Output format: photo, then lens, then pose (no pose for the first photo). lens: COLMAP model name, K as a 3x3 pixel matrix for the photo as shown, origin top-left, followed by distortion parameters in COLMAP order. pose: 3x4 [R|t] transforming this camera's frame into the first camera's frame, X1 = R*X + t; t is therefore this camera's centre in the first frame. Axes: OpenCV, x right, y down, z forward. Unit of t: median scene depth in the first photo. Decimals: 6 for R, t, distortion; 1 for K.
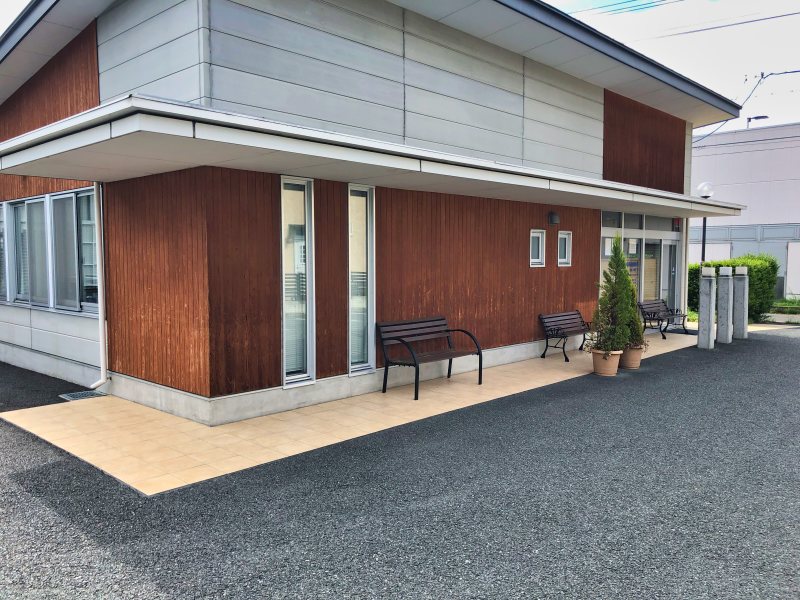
lens RADIAL K [[647.0, 0, 400.0], [0, 647.0, 300.0], [0, 0, 1]] dist [0.061022, -0.080163]
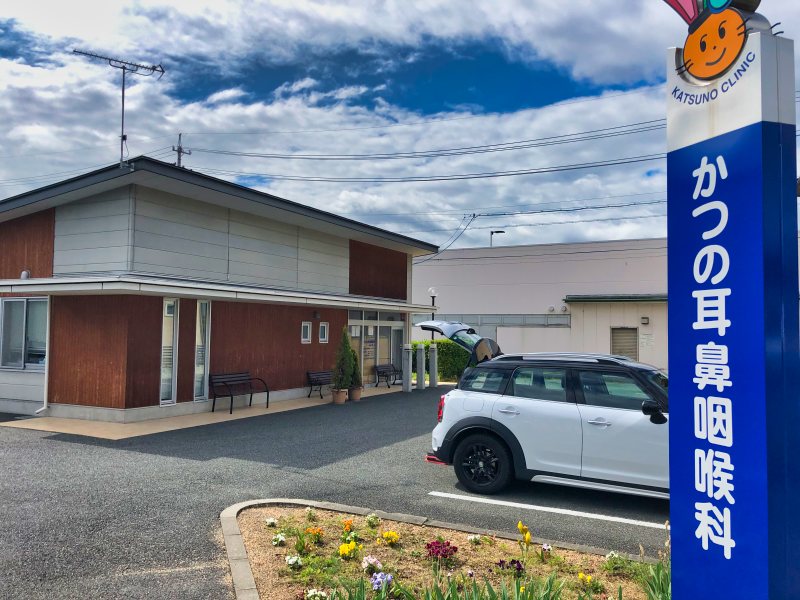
lens RADIAL K [[647.0, 0, 400.0], [0, 647.0, 300.0], [0, 0, 1]] dist [0.061022, -0.080163]
pose [[0.961395, 0.026204, 0.273921, -0.025395], [0.004769, 0.993719, -0.111799, 0.032367], [-0.275131, 0.108789, 0.955232, -0.848564]]
